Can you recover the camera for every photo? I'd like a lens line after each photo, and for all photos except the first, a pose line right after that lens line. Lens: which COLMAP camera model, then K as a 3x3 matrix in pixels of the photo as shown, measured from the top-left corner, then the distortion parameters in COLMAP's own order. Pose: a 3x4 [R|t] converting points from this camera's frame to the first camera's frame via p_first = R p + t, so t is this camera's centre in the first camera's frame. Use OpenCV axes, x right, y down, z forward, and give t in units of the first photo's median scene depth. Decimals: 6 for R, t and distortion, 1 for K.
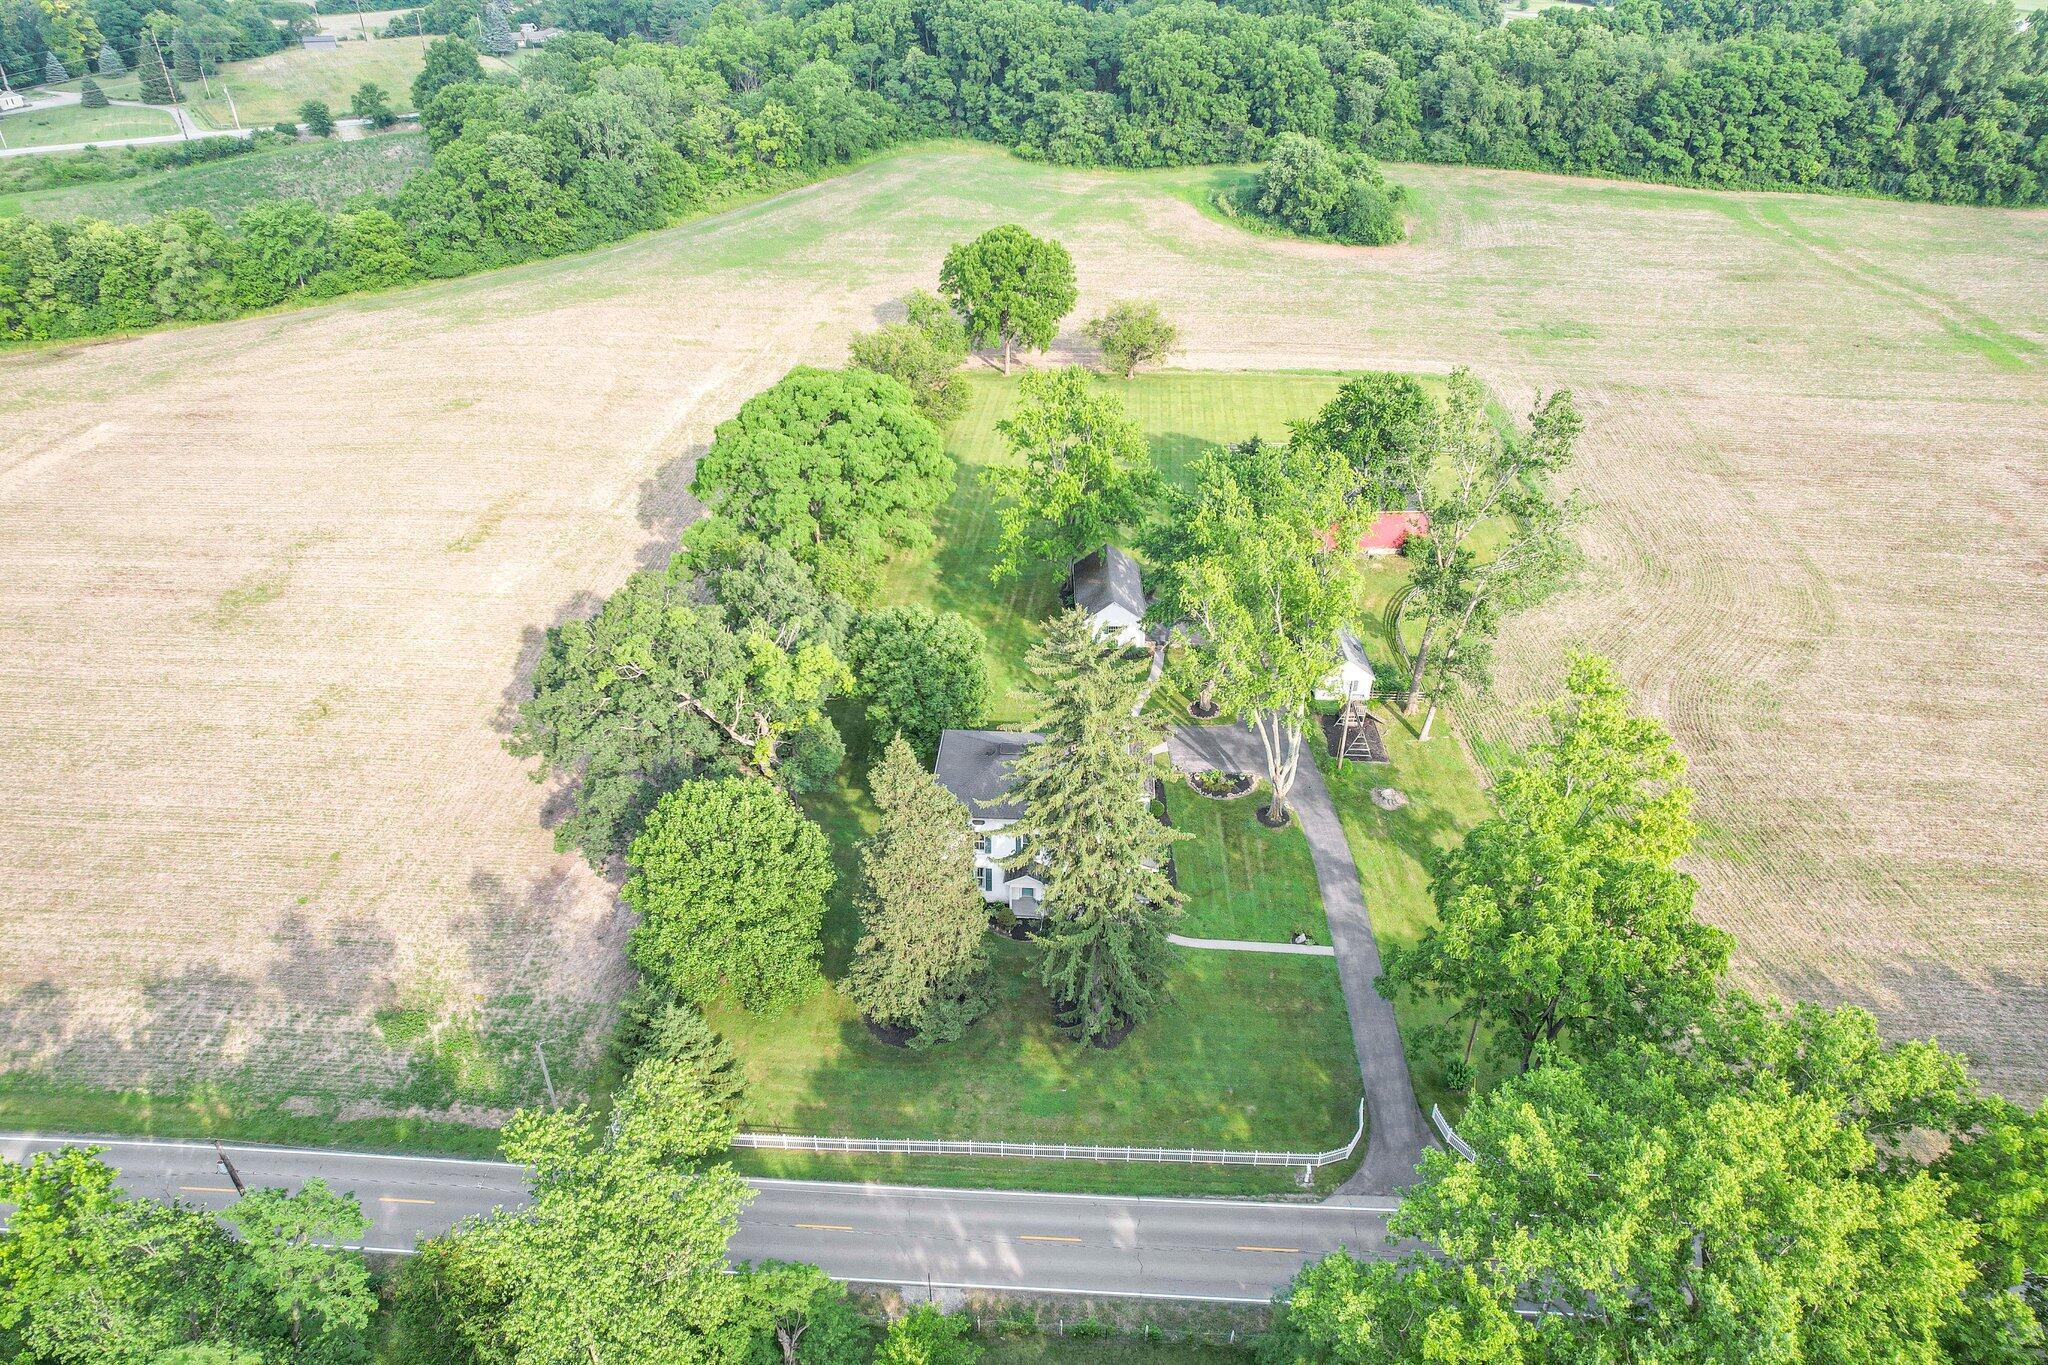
lens RADIAL K [[1296.0, 0, 1025.1], [0, 1296.0, 651.4], [0, 0, 1]] dist [-0.105226, 0.098623]
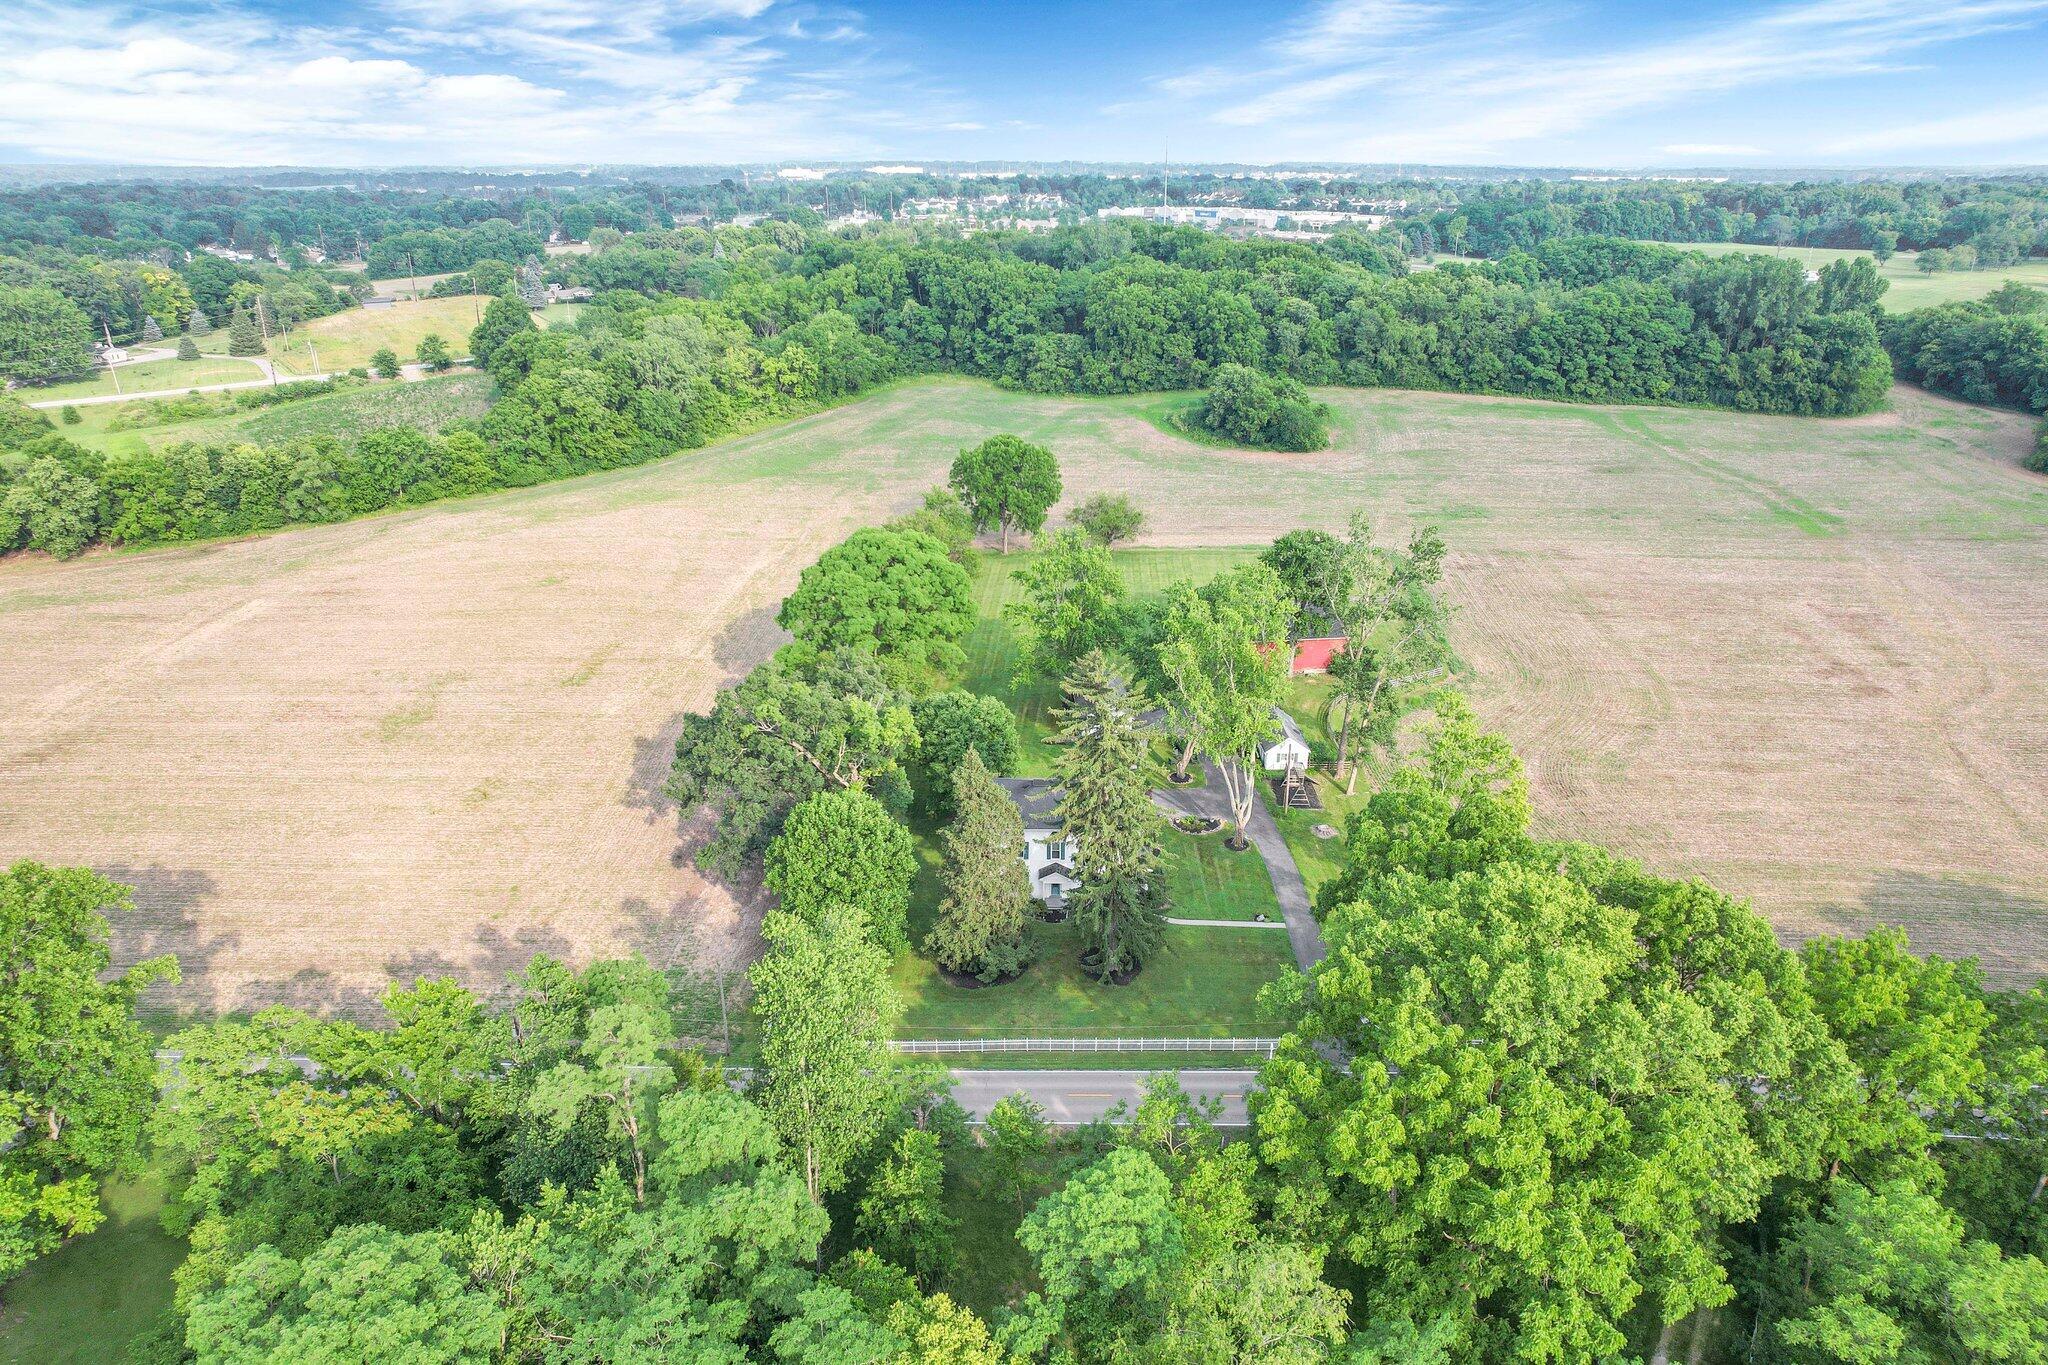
lens RADIAL K [[1296.0, 0, 1025.1], [0, 1296.0, 651.4], [0, 0, 1]] dist [-0.105226, 0.098623]
pose [[0.999398, -0.018219, 0.029529, -0.030799], [0.023149, 0.984062, -0.176313, 0.084541], [-0.025846, 0.176890, 0.983891, -0.170050]]
